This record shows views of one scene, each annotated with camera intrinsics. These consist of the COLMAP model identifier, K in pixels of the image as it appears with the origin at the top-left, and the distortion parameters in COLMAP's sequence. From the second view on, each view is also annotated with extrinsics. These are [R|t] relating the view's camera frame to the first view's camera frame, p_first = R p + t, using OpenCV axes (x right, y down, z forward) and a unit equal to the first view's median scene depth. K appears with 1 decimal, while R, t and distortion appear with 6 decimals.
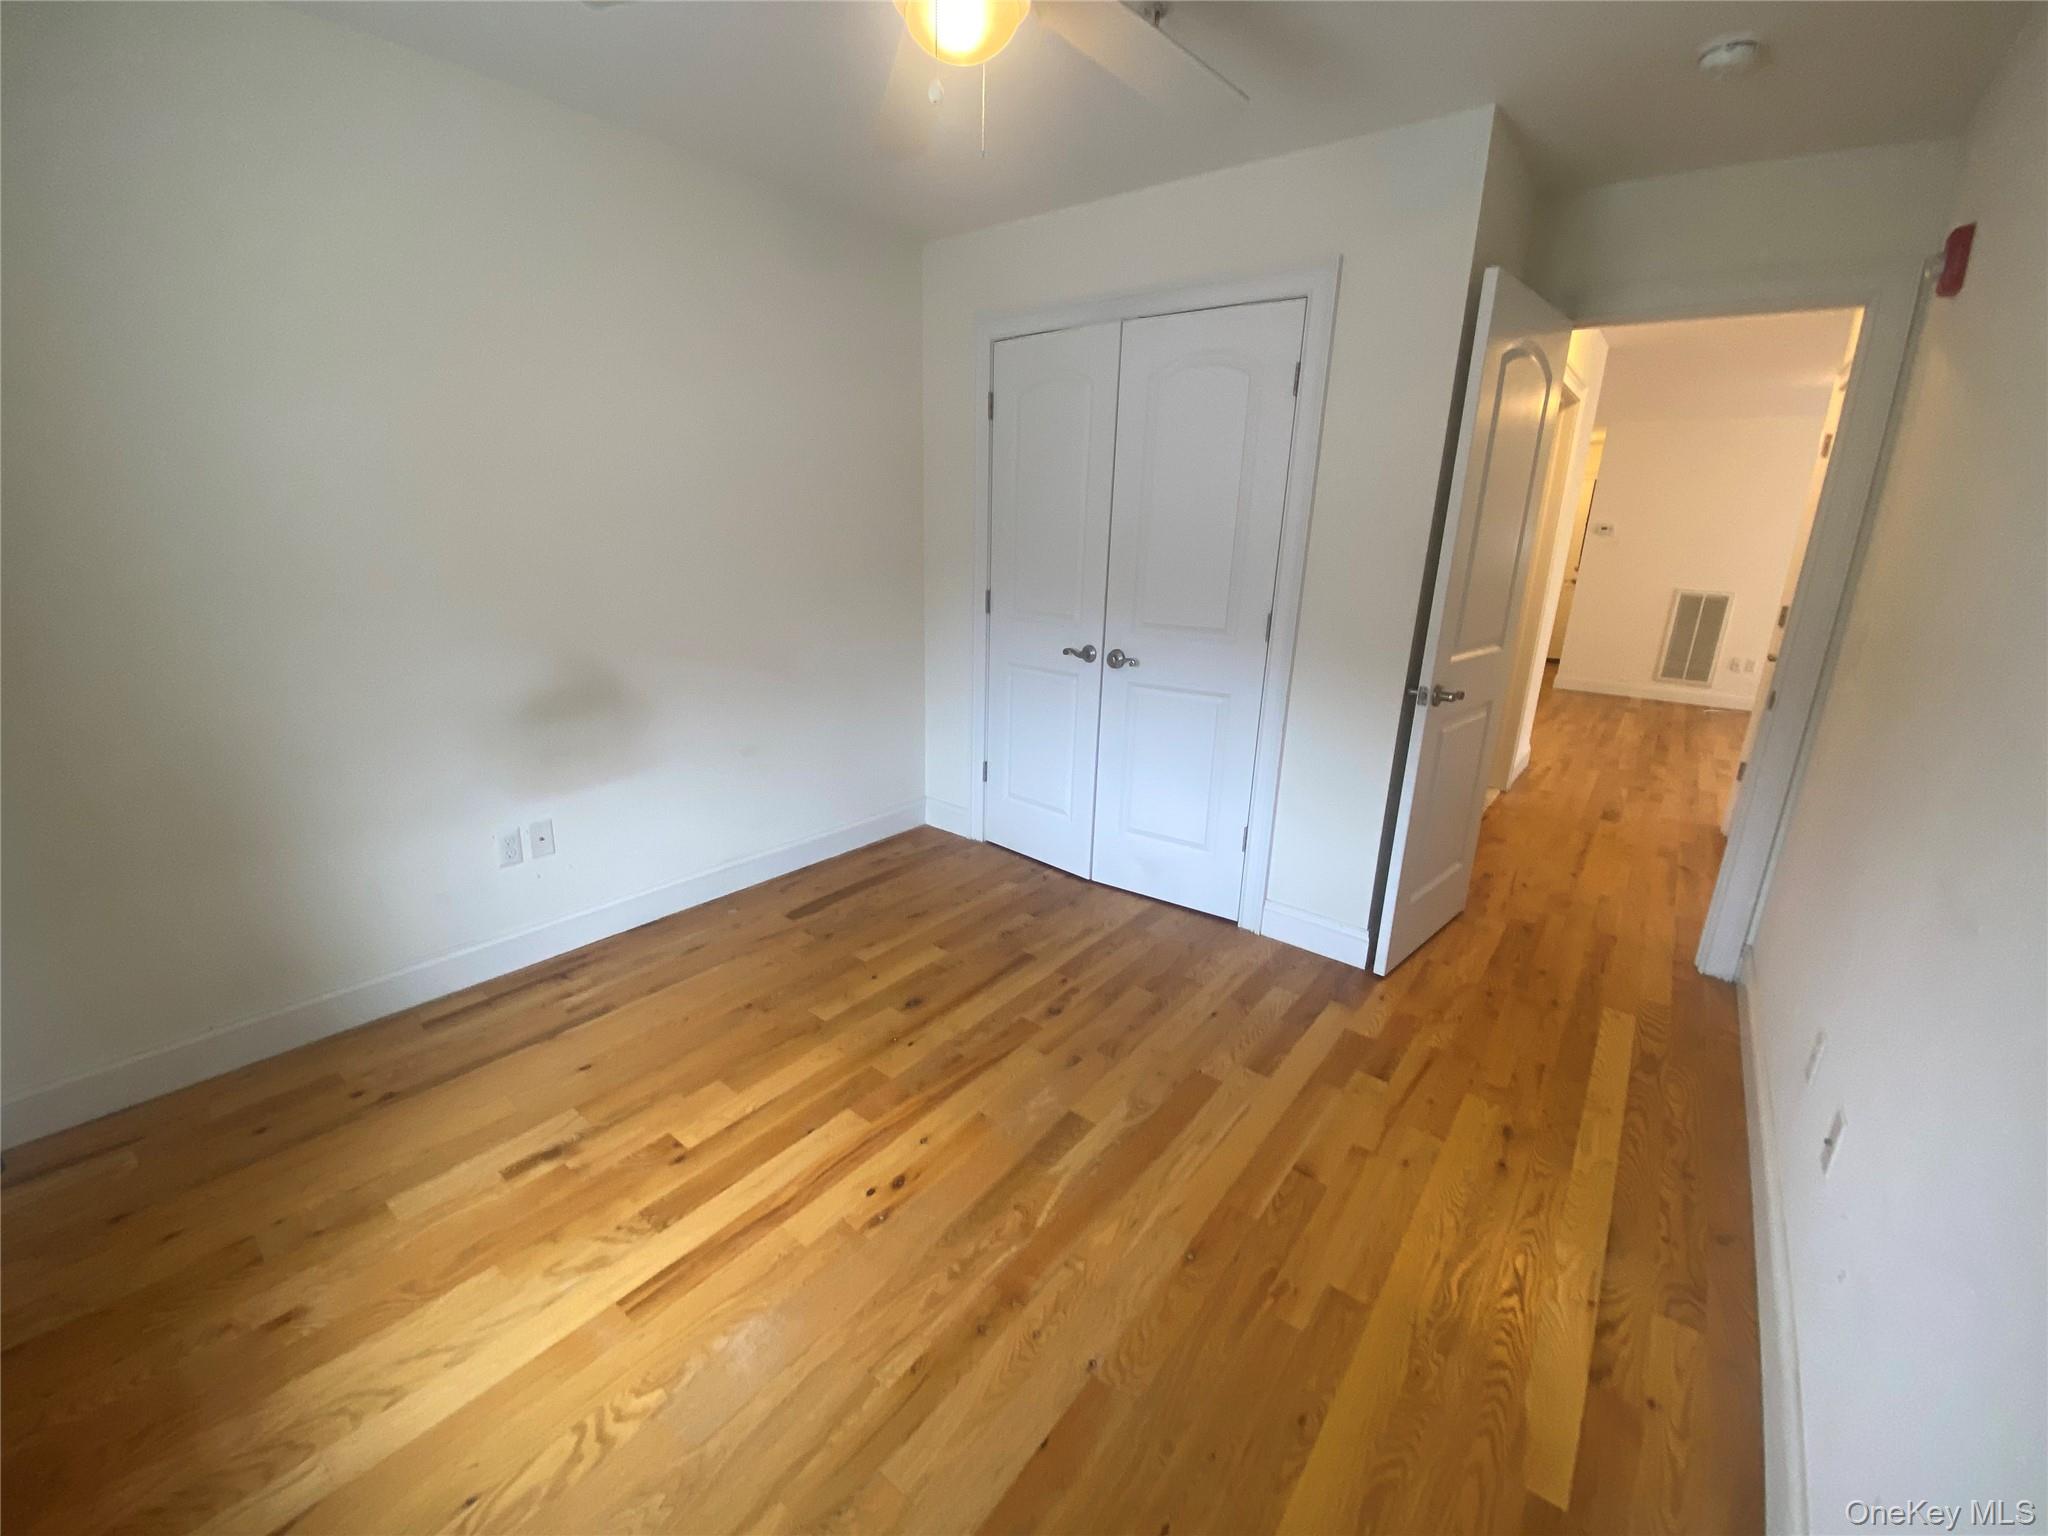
lens RADIAL K [[826.8, 0, 1032.3], [0, 826.8, 764.0], [0, 0, 1]] dist [0.013929, -0.017302]
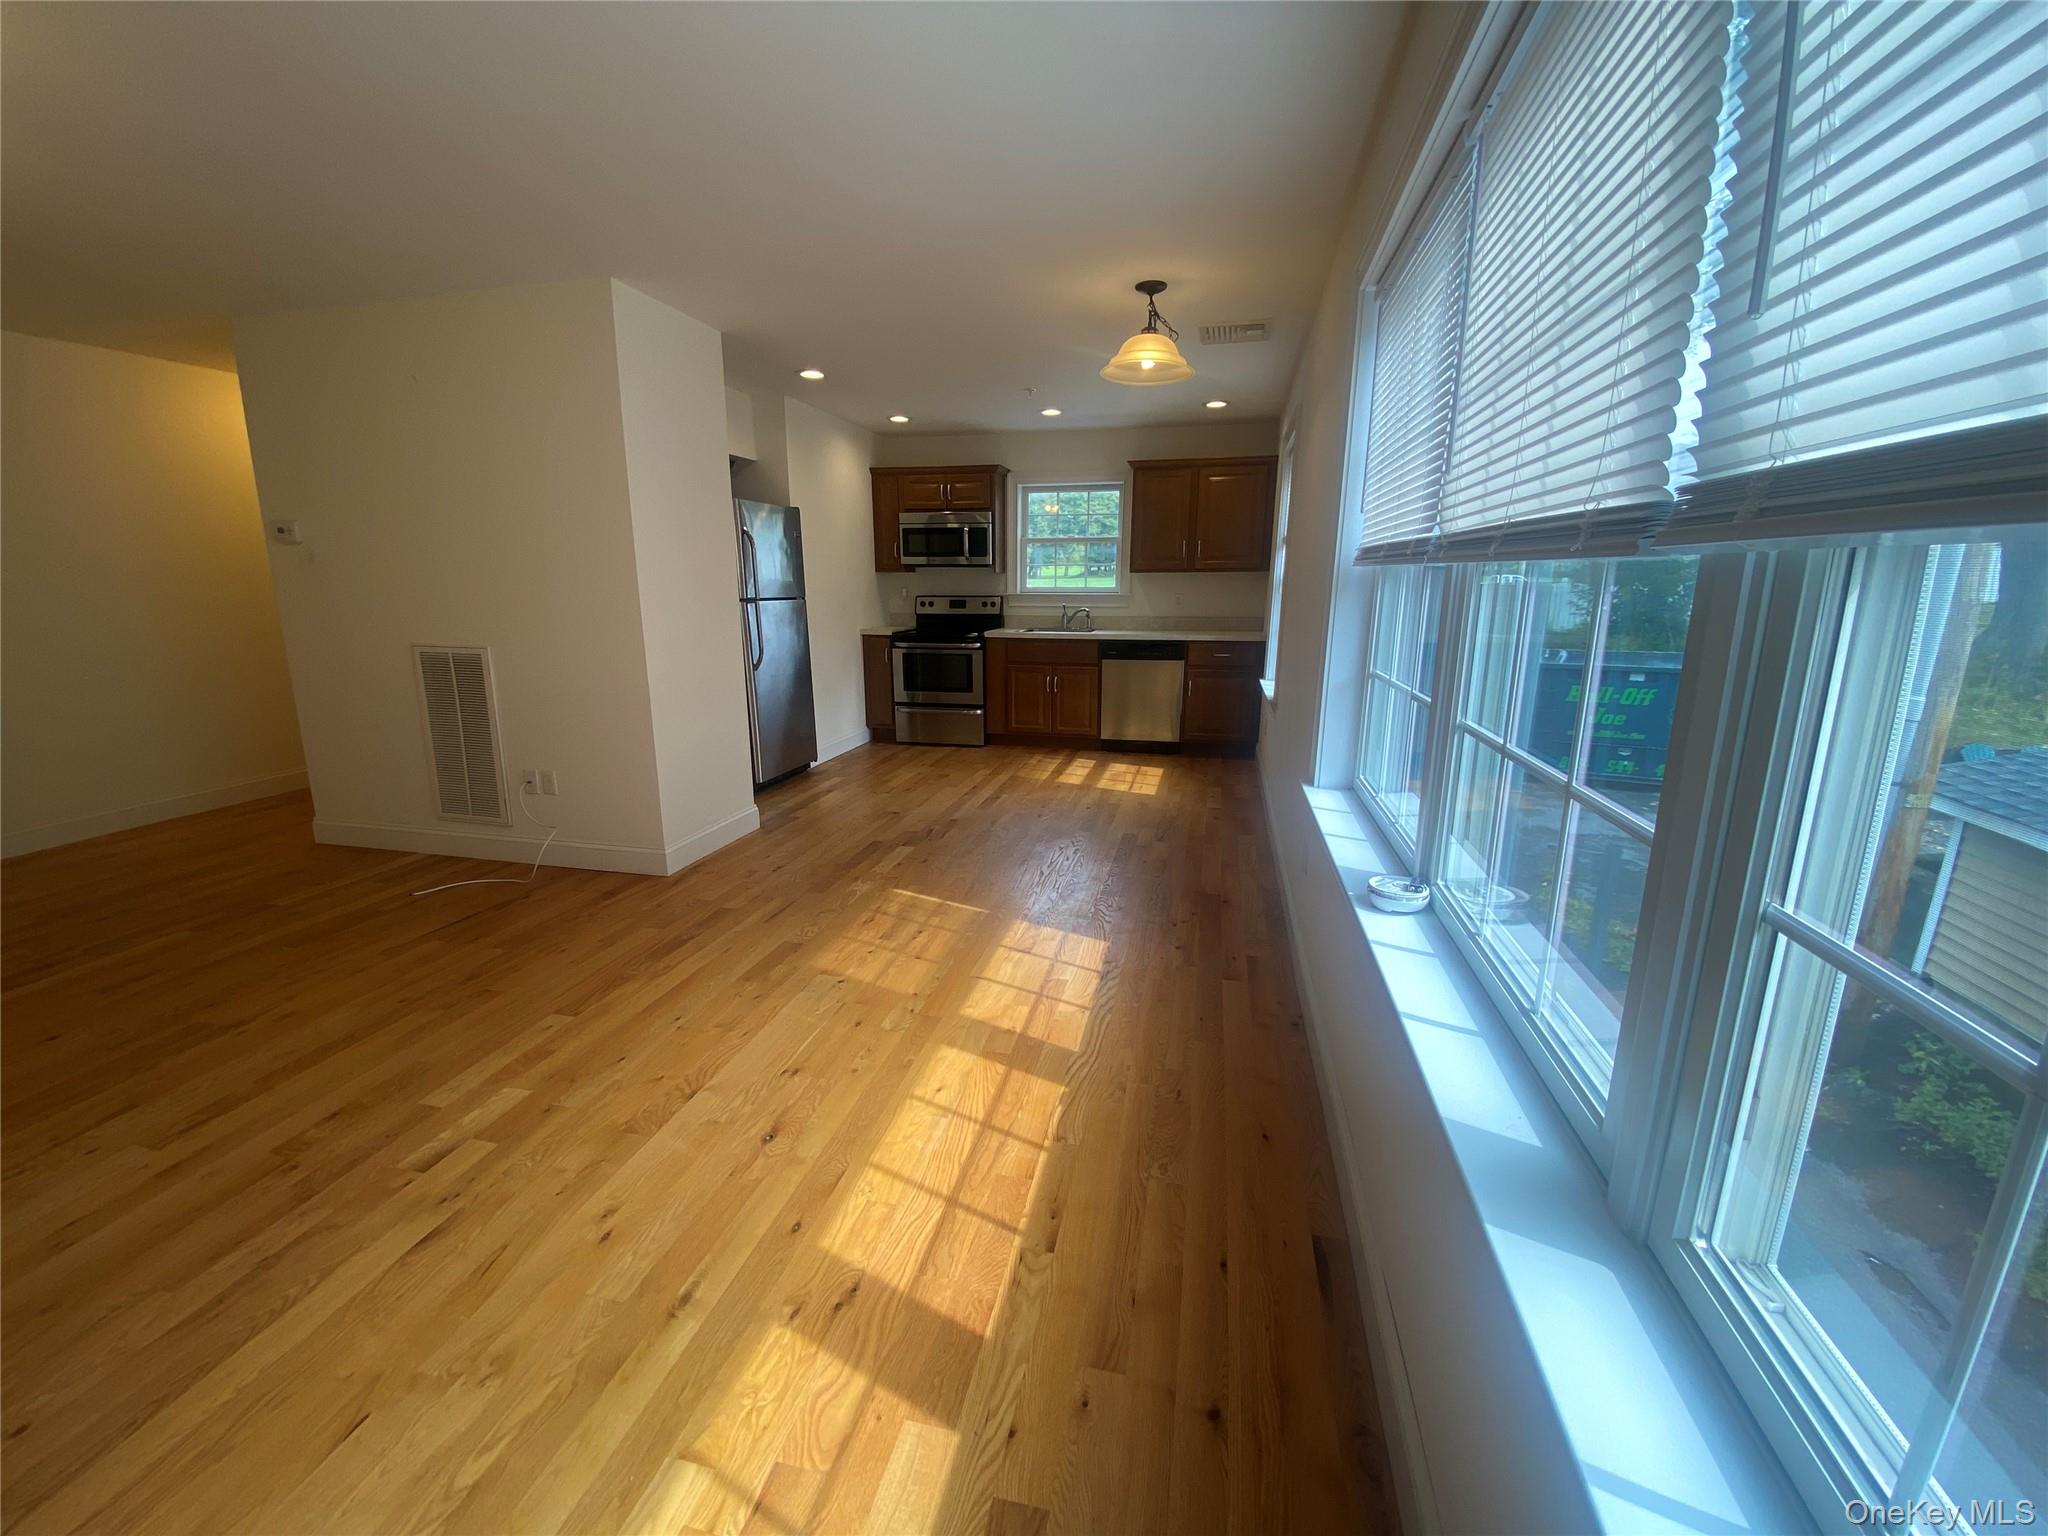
lens RADIAL K [[826.8, 0, 1026.6], [0, 826.8, 777.5], [0, 0, 1]] dist [0.013929, -0.017302]
pose [[0.910147, -0.120511, 0.396371, 0.906973], [0.133034, 0.991103, -0.004142, -0.077614], [-0.392345, 0.056501, 0.918081, 0.392929]]
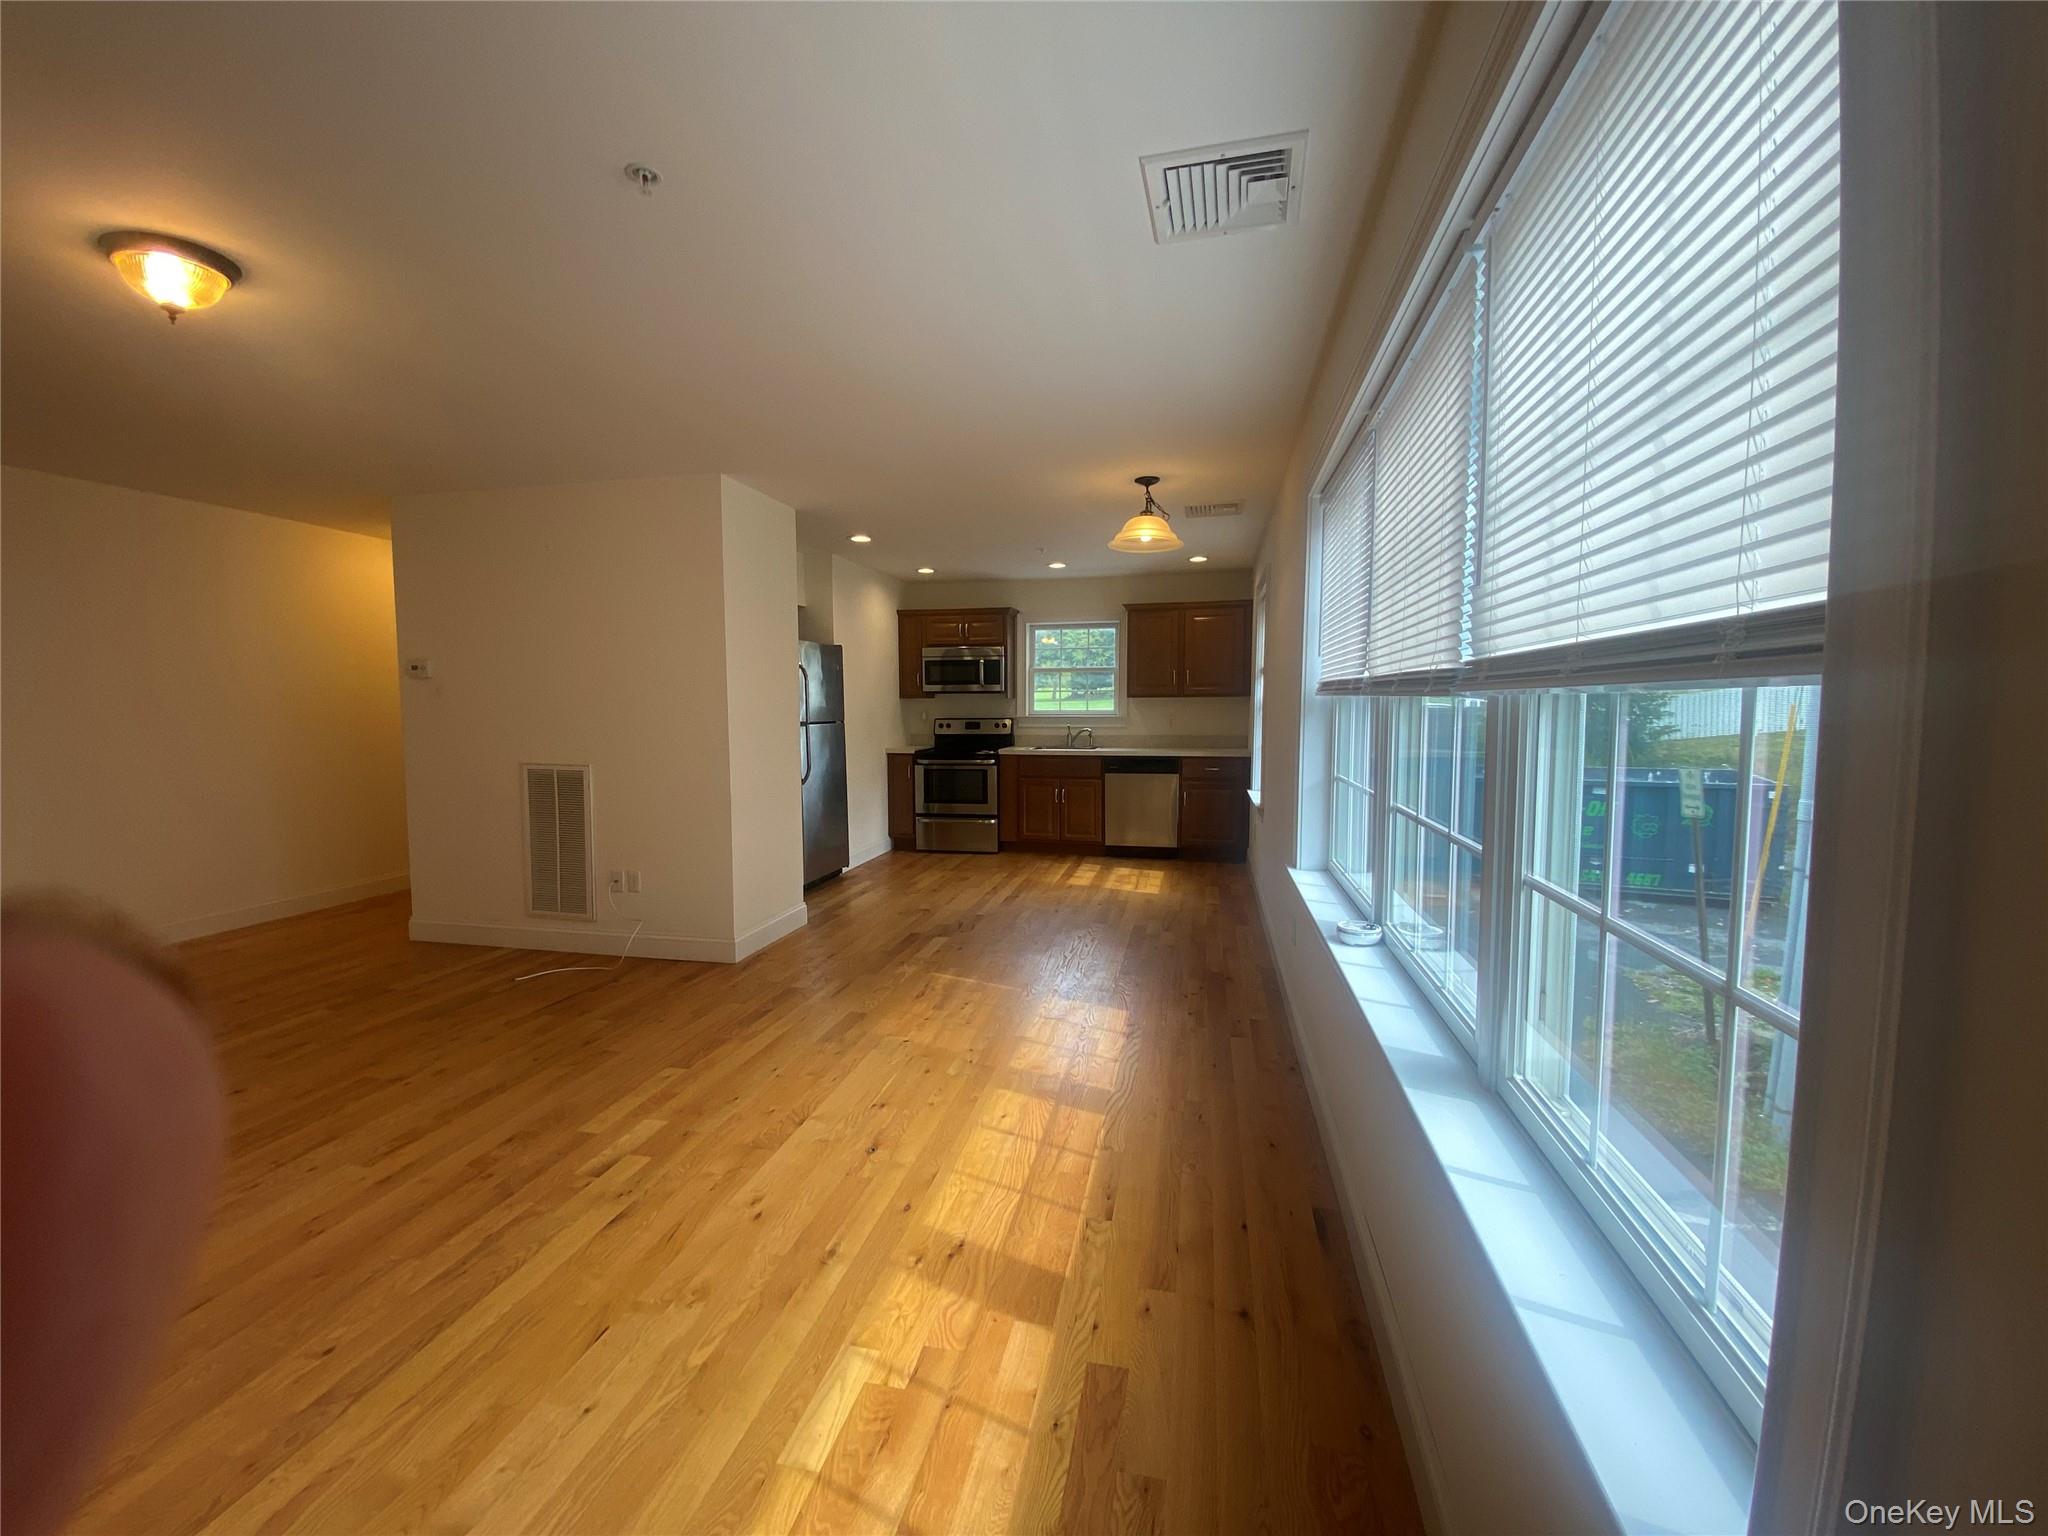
lens RADIAL K [[826.8, 0, 1021.6], [0, 826.8, 767.2], [0, 0, 1]] dist [0.013929, -0.017302]
pose [[0.906538, -0.063742, 0.417284, 0.850775], [0.141113, 0.977424, -0.157258, -0.063708], [-0.397839, 0.201445, 0.895067, 0.328881]]
